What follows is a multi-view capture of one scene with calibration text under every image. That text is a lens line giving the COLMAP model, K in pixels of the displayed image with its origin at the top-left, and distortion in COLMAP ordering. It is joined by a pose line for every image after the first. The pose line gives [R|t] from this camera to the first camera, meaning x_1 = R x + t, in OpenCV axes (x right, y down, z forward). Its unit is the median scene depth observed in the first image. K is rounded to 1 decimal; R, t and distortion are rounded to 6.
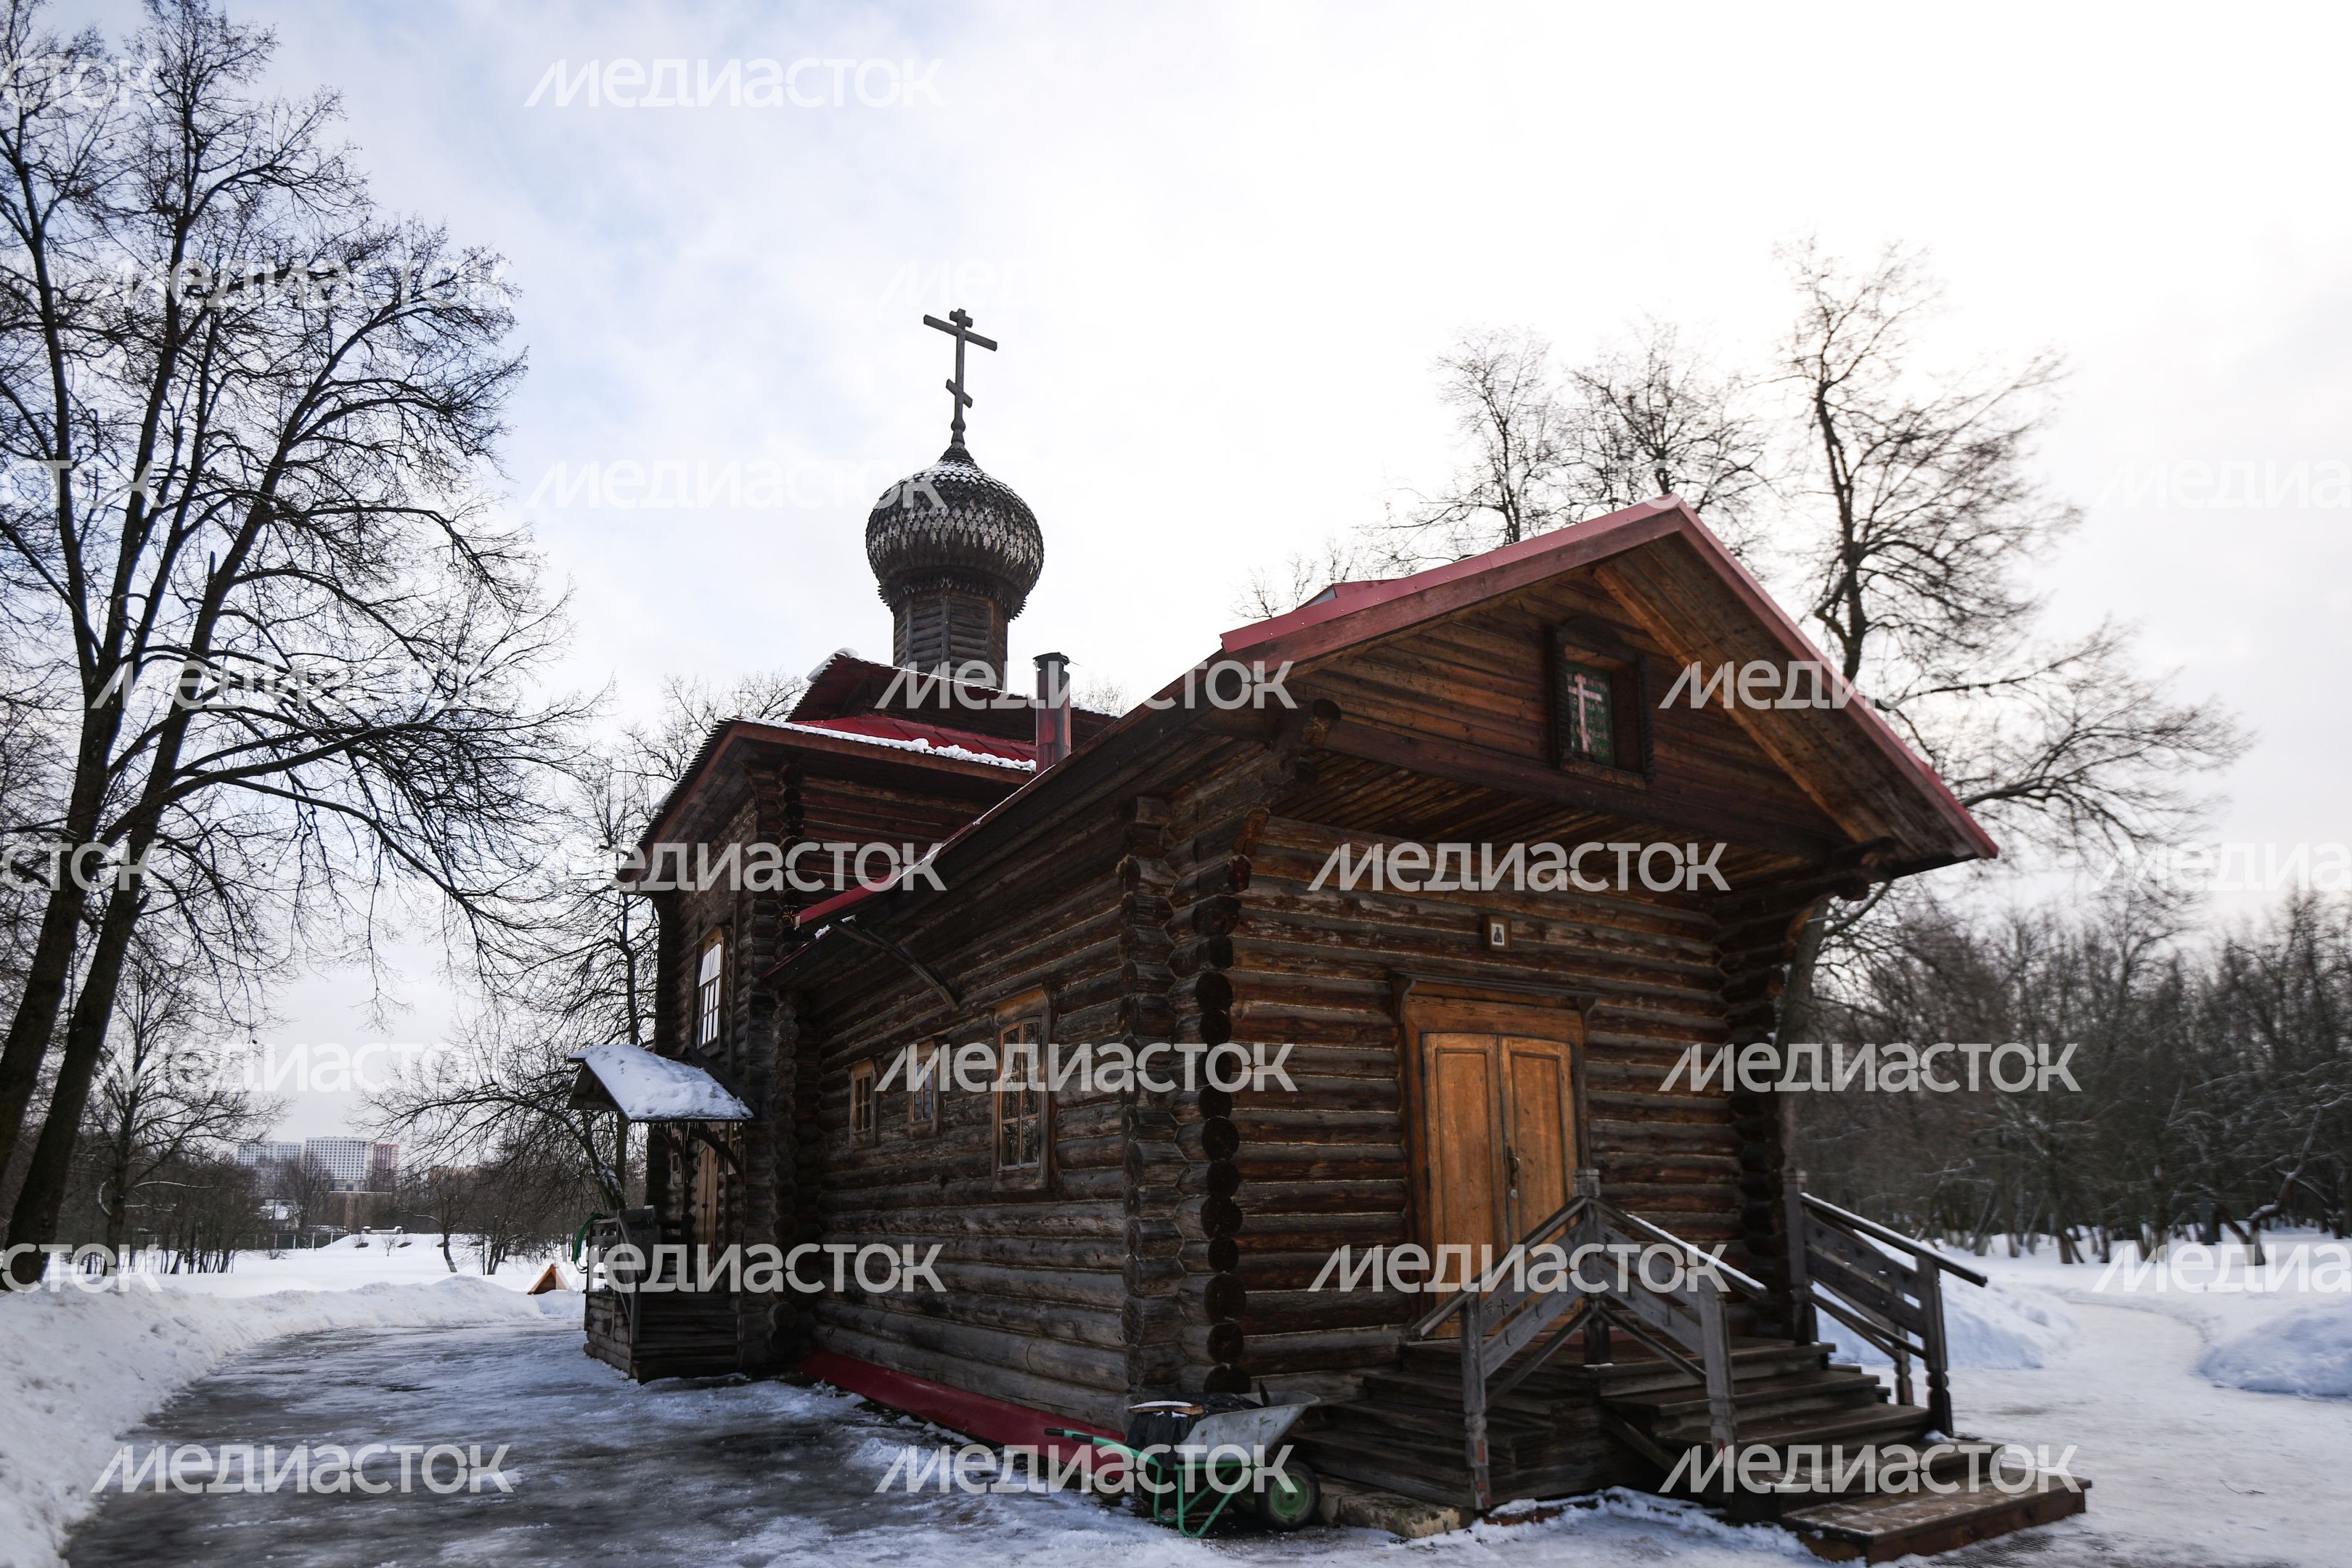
lens RADIAL K [[1290.2, 0, 1164.3], [0, 1290.2, 968.8], [0, 0, 1]] dist [0.003219, -0.001088]
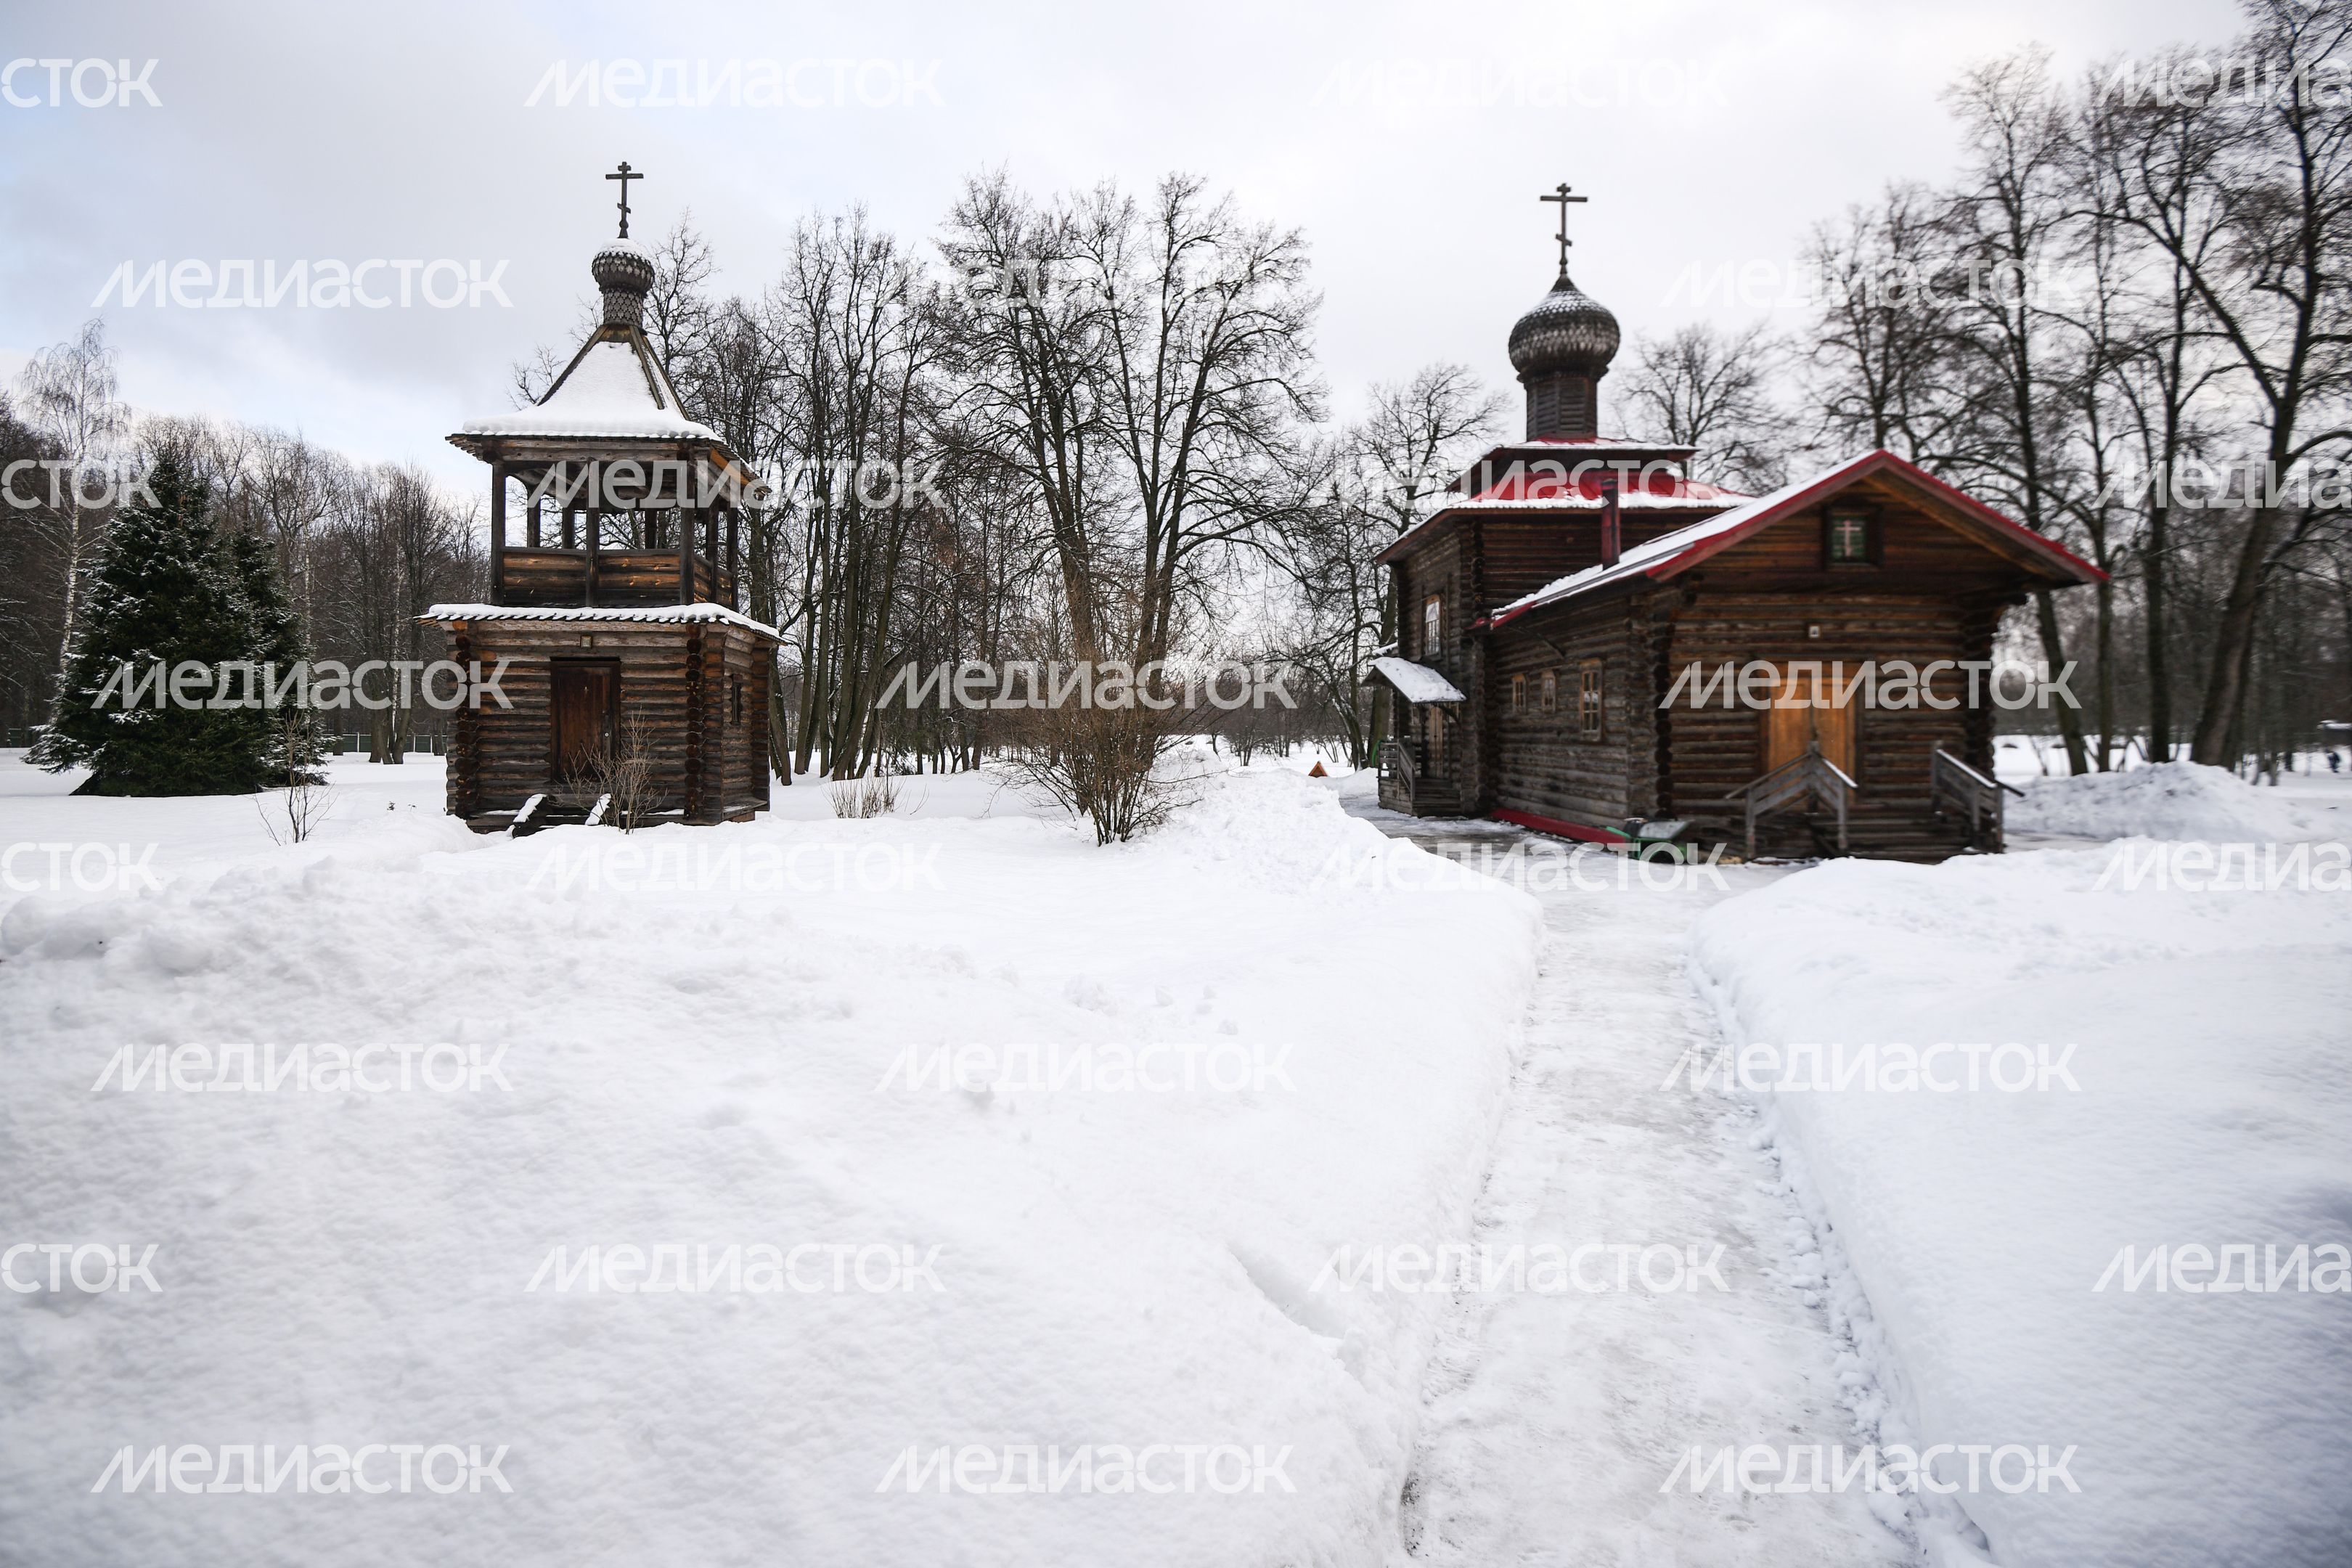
lens RADIAL K [[1128.6, 0, 1153.3], [0, 1128.6, 766.1], [0, 0, 1]] dist [0.001432, -0.031948]
pose [[0.865534, 0.023412, -0.500303, 0.204345], [0.091044, 0.974910, 0.203130, -0.245949], [0.492506, -0.221365, 0.841686, -1.024715]]
